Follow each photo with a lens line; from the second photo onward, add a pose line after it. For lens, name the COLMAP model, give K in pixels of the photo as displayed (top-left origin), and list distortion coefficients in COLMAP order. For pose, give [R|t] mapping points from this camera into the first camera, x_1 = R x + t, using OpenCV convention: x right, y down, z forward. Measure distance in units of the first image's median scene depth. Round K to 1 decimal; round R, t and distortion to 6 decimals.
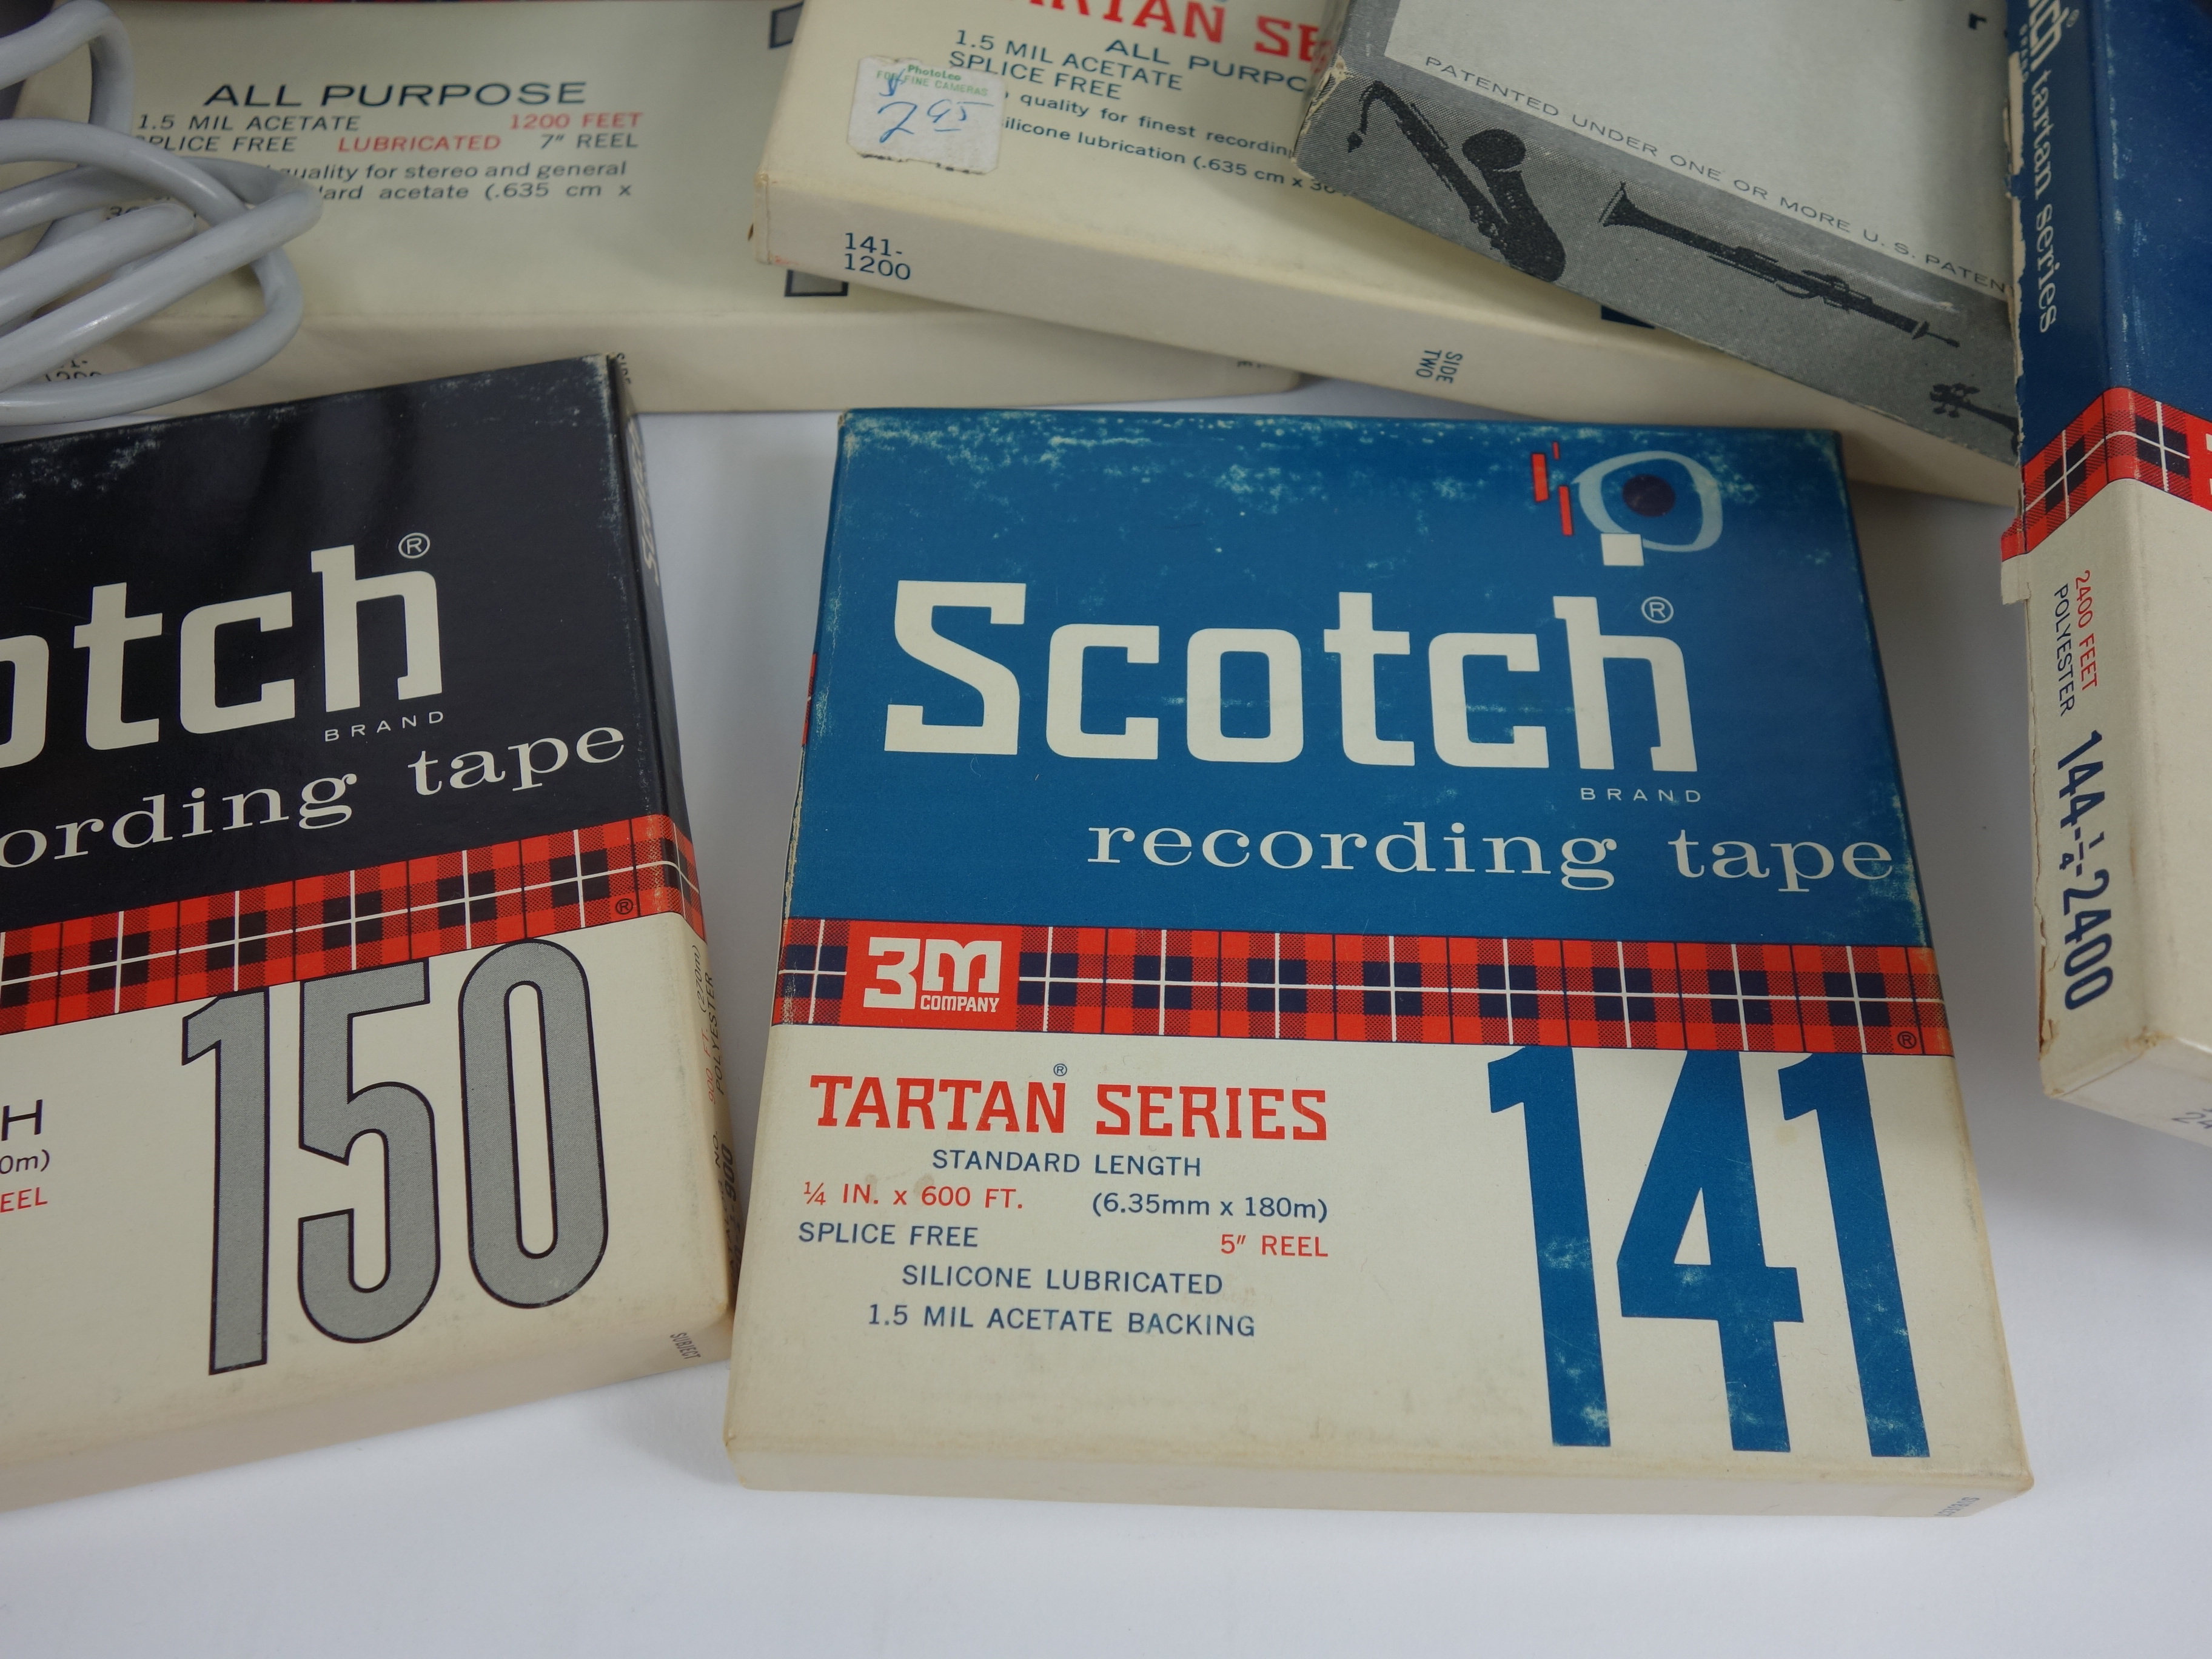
lens RADIAL K [[1927.3, 0, 1112.7], [0, 1927.3, 842.4], [0, 0, 1]] dist [0.018023, -0.019028]
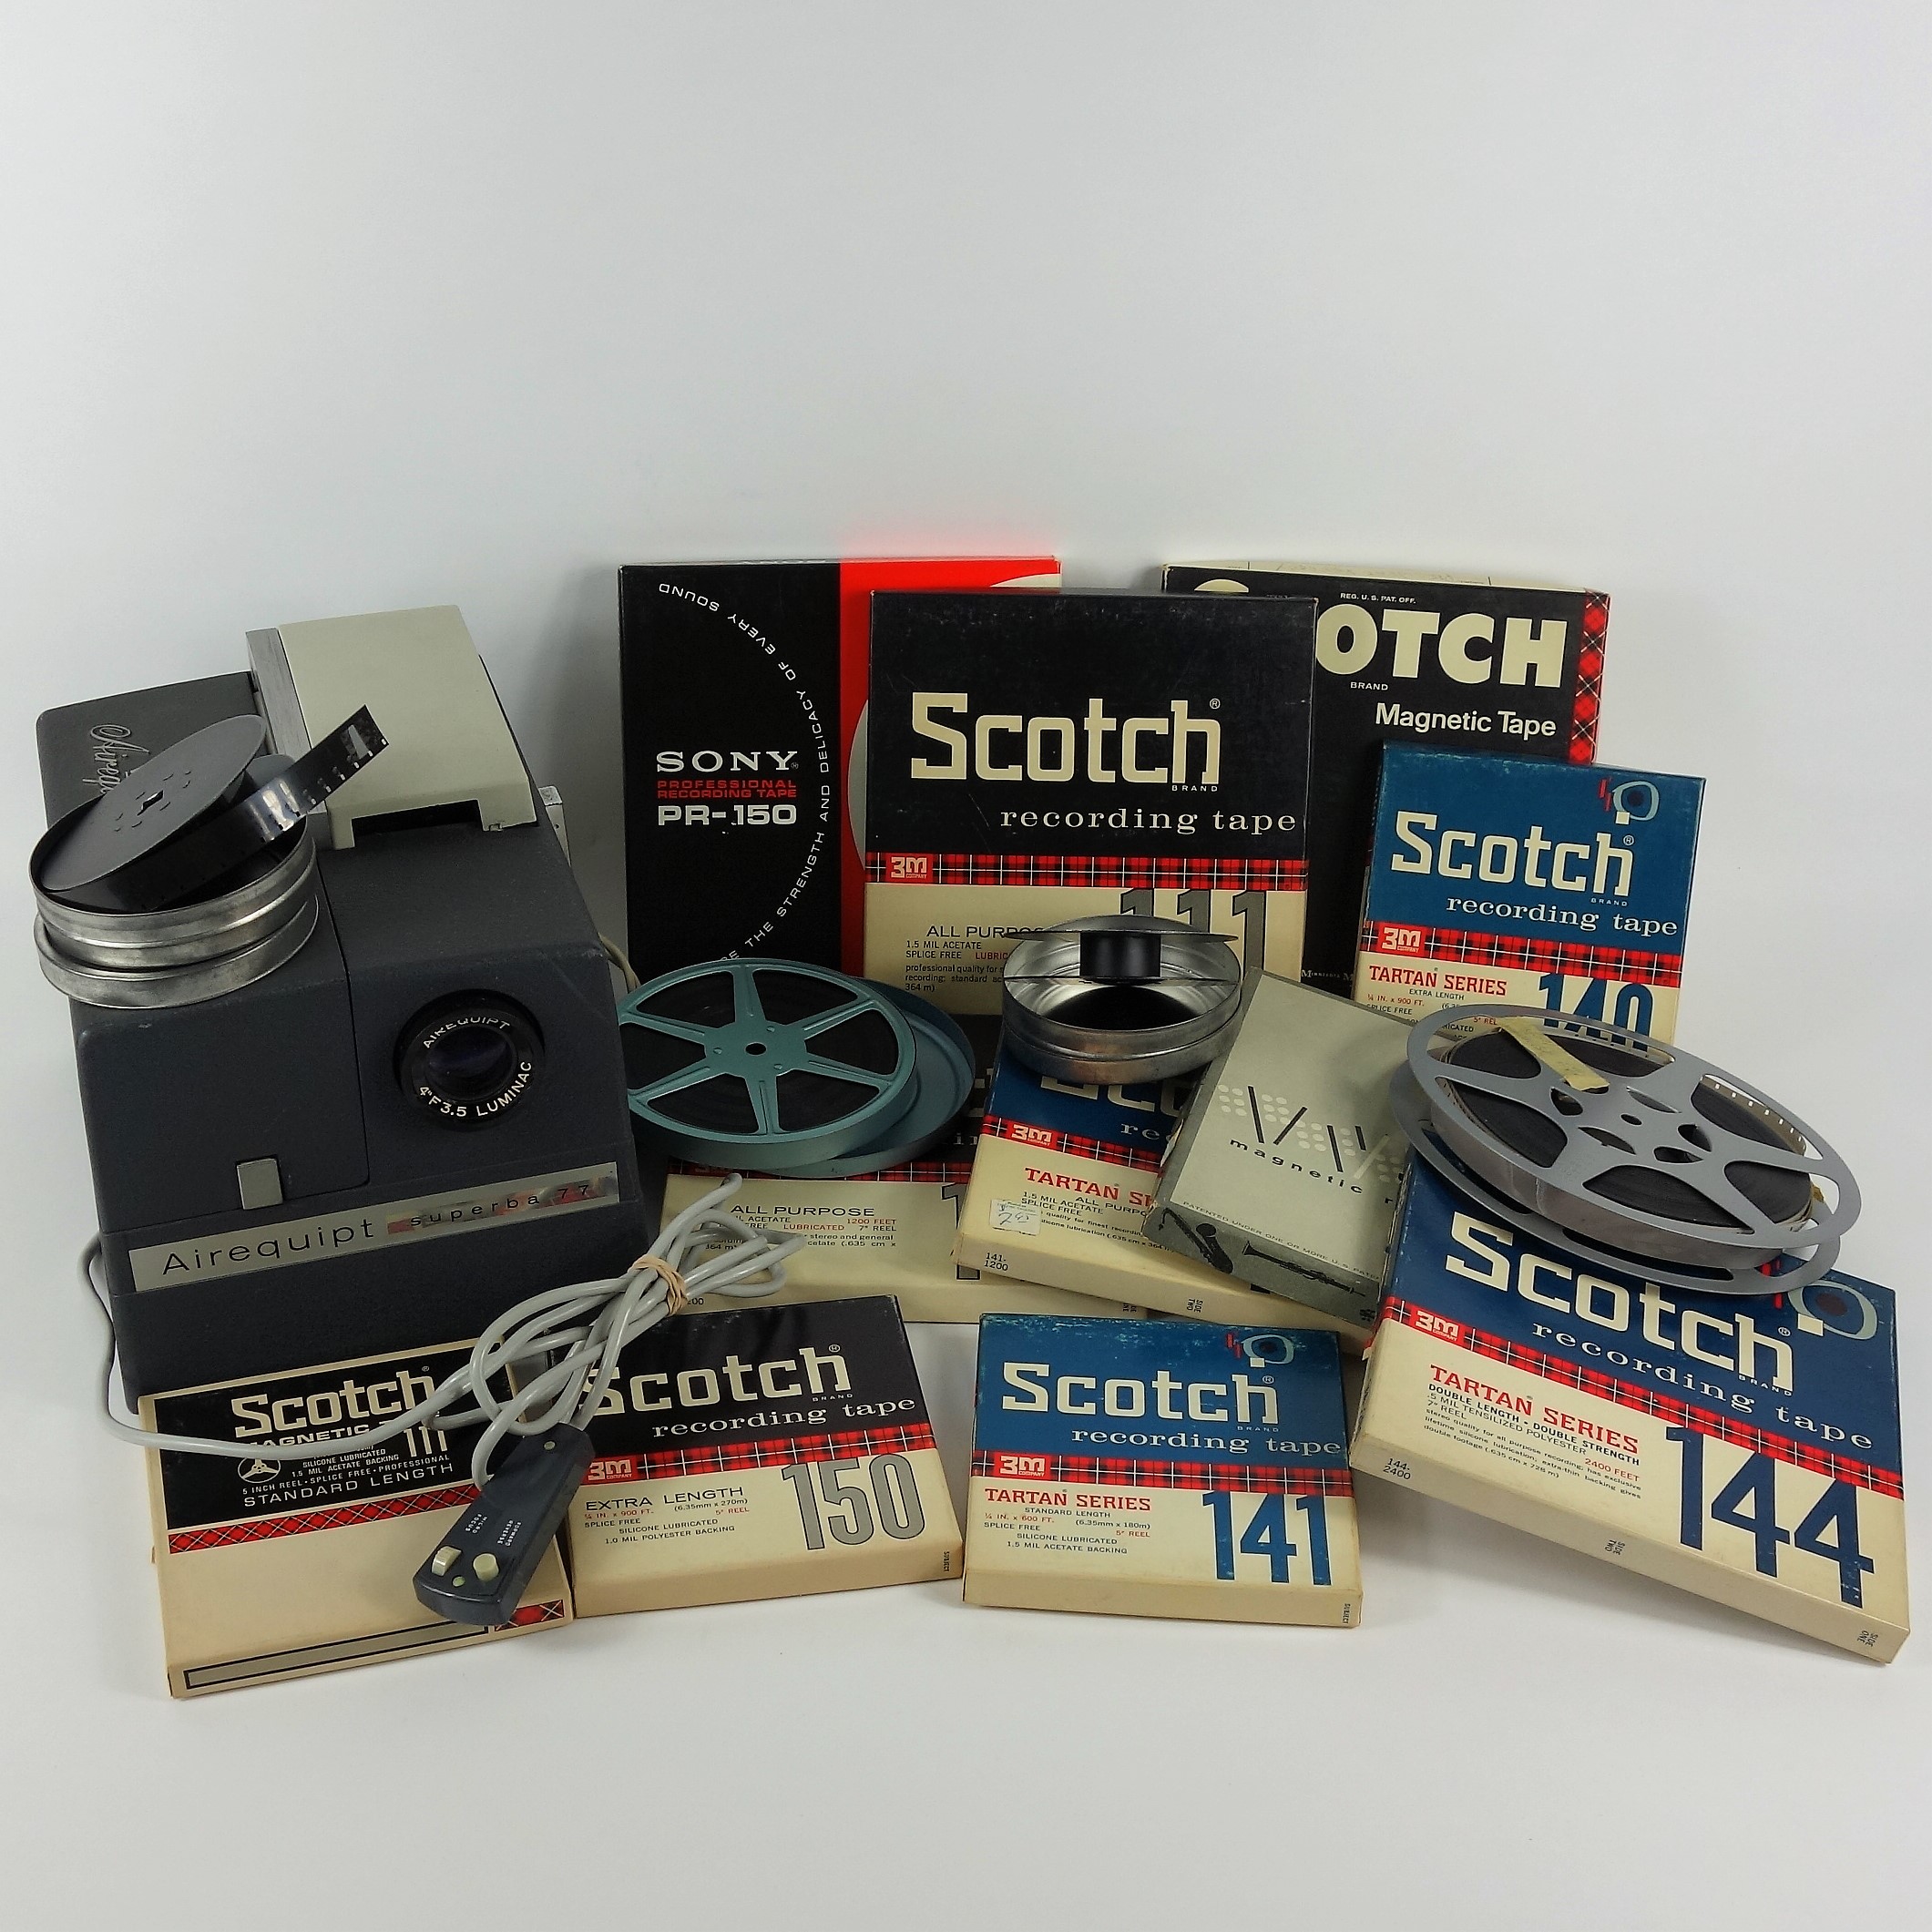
lens RADIAL K [[2983.4, 0, 831.7], [0, 2983.4, 1048.7], [0, 0, 1]] dist [0.014469, 0.000000]
pose [[0.998544, 0.027412, -0.046451, -0.181815], [-0.045805, 0.885708, -0.461978, 1.585173], [0.028478, 0.463433, 0.885674, -3.309700]]
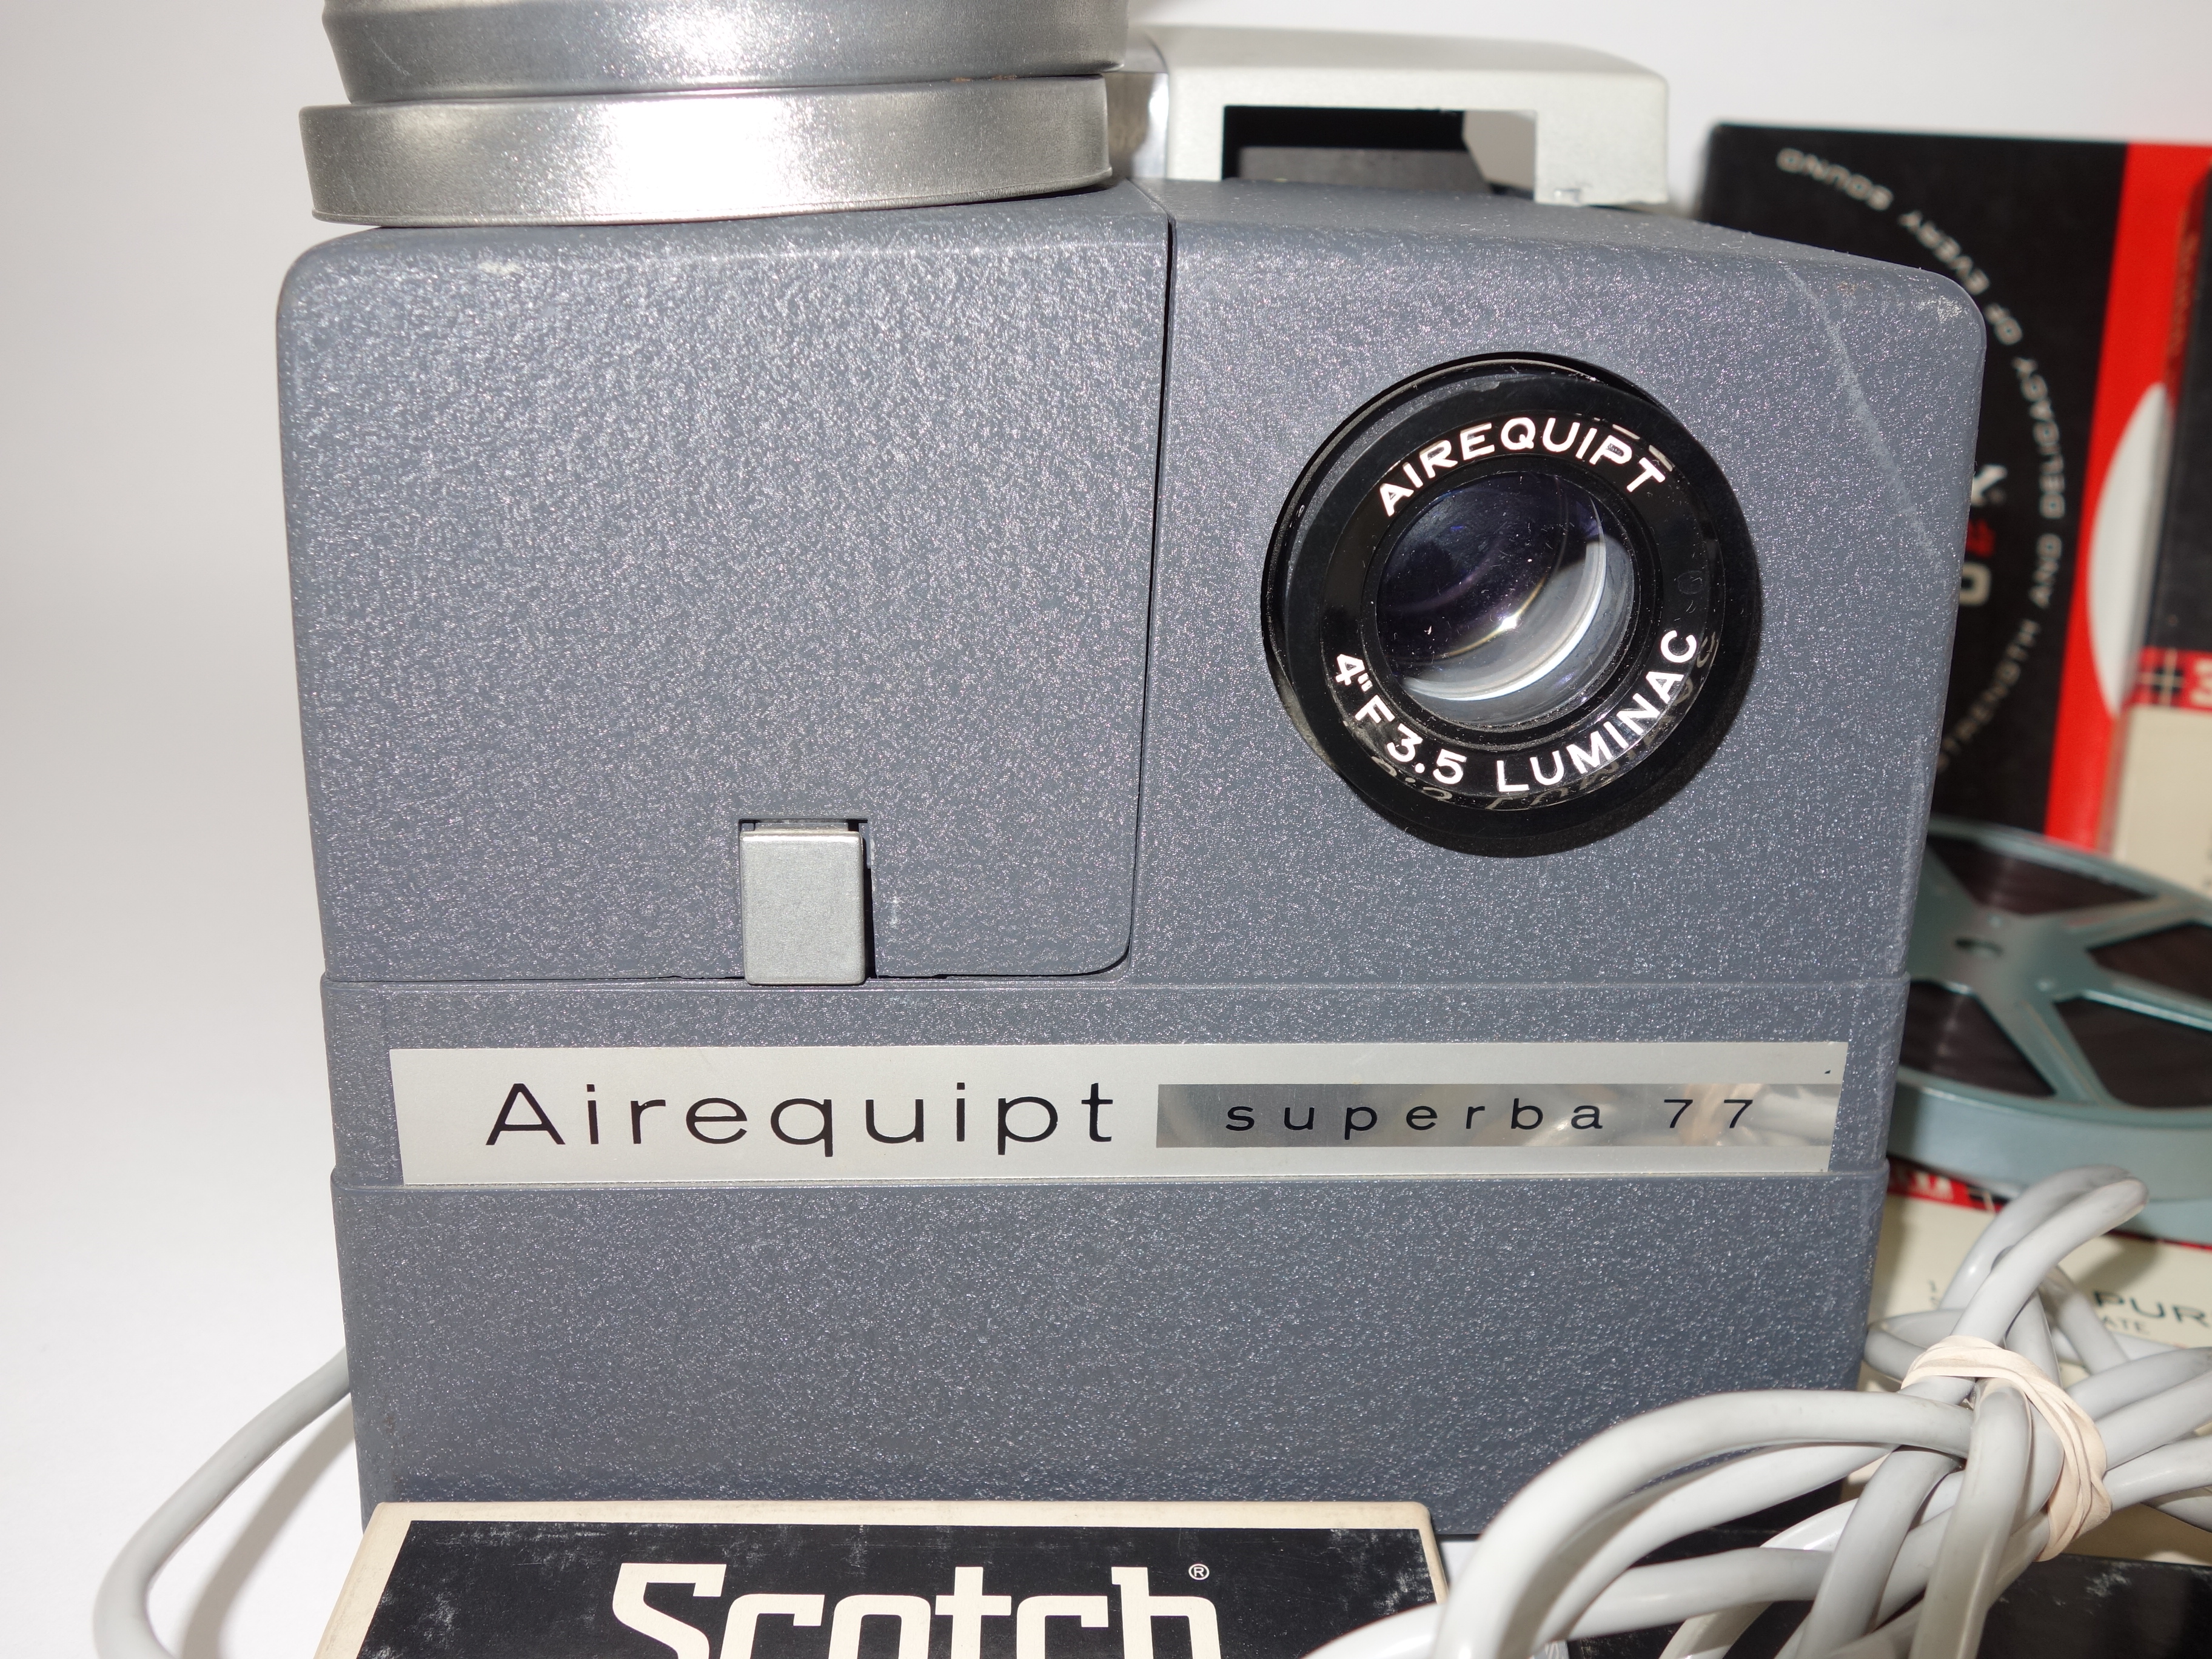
lens RADIAL K [[1927.3, 0, 1101.2], [0, 1927.3, 839.8], [0, 0, 1]] dist [0.018023, -0.019028]
pose [[0.962339, 0.141009, -0.232424, -0.882280], [-0.257170, 0.749377, -0.610162, 0.254453], [0.088135, 0.646955, 0.757417, -0.006590]]
